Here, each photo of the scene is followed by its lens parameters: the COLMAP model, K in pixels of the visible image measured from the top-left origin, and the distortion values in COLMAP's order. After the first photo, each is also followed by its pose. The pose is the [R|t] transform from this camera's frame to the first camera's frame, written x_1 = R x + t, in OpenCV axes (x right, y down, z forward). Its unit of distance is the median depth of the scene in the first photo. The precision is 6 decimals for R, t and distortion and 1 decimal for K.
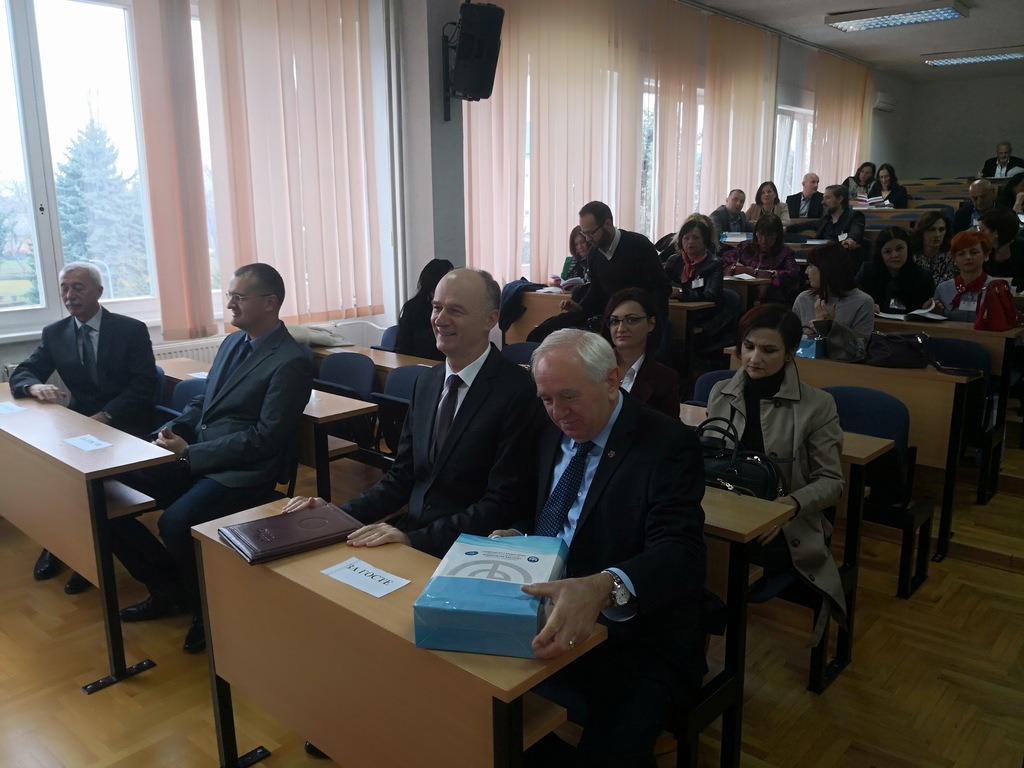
lens RADIAL K [[841.9, 0, 513.6], [0, 841.9, 393.9], [0, 0, 1]] dist [0.020927, -0.047436]
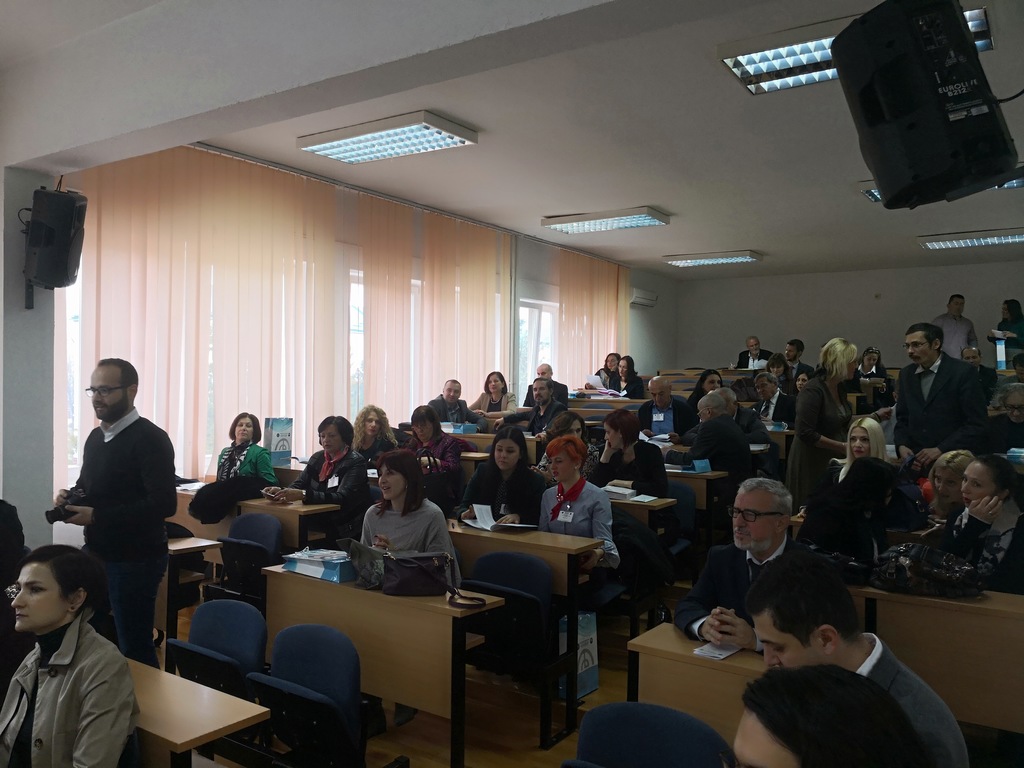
lens RADIAL K [[841.9, 0, 496.8], [0, 841.9, 392.6], [0, 0, 1]] dist [0.020927, -0.047436]
pose [[0.991829, 0.016125, 0.126549, 0.185719], [0.010109, 0.978926, -0.203964, -0.025181], [-0.127171, 0.203577, 0.970765, 0.040481]]
